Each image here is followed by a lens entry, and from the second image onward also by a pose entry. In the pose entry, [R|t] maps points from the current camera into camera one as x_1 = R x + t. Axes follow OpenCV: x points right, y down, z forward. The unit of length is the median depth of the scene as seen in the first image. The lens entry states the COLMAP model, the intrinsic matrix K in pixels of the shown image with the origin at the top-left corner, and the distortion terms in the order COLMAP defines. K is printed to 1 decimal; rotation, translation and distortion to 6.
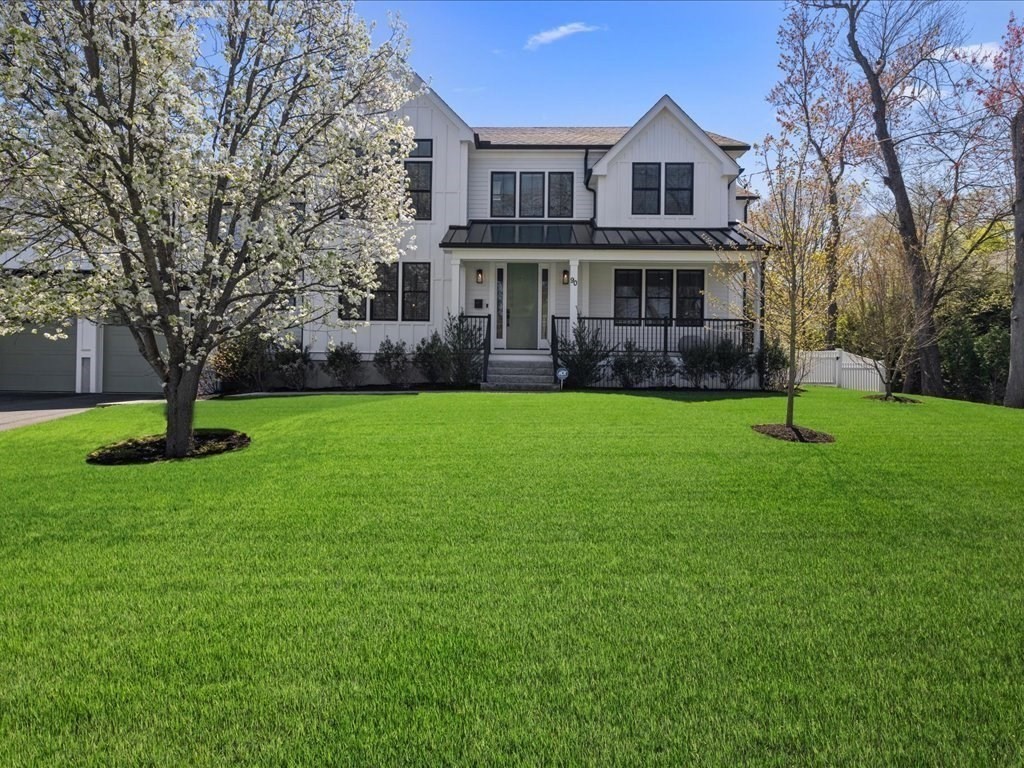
lens RADIAL K [[485.4, 0, 511.7], [0, 485.4, 382.5], [0, 0, 1]] dist [0.004285, -0.000126]
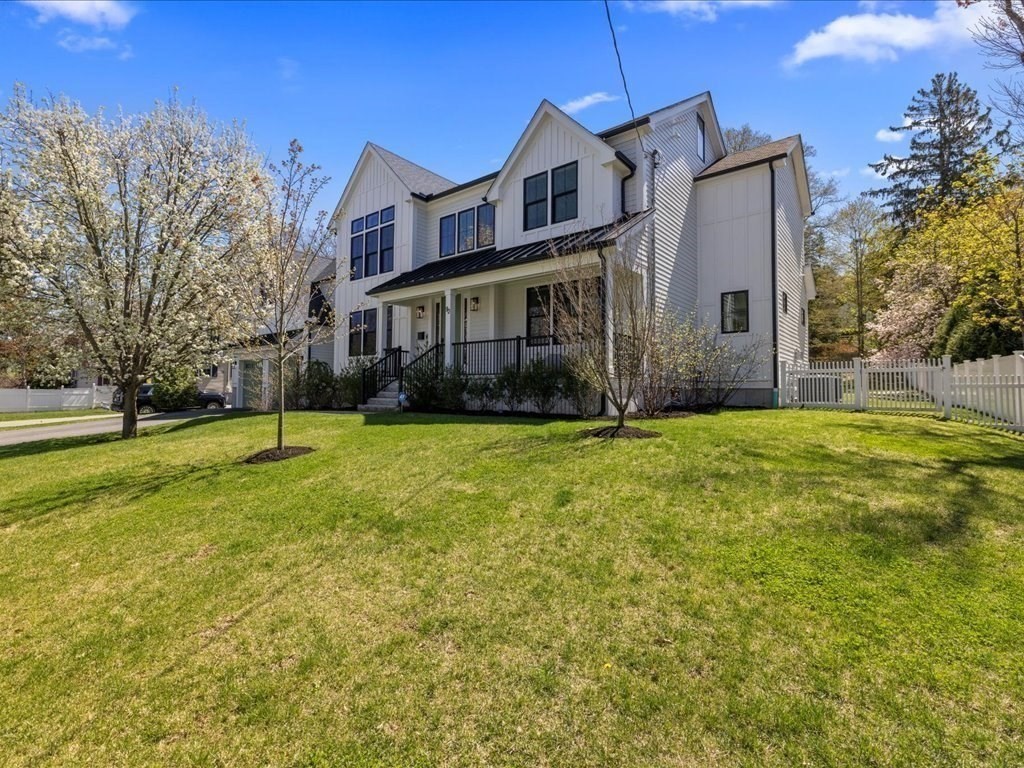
lens RADIAL K [[485.4, 0, 513.2], [0, 485.4, 384.1], [0, 0, 1]] dist [0.004285, -0.000126]
pose [[0.789217, -0.019467, -0.613805, 0.820250], [-0.002108, 0.999406, -0.034407, -0.008277], [0.614110, 0.028448, 0.788707, 0.231307]]
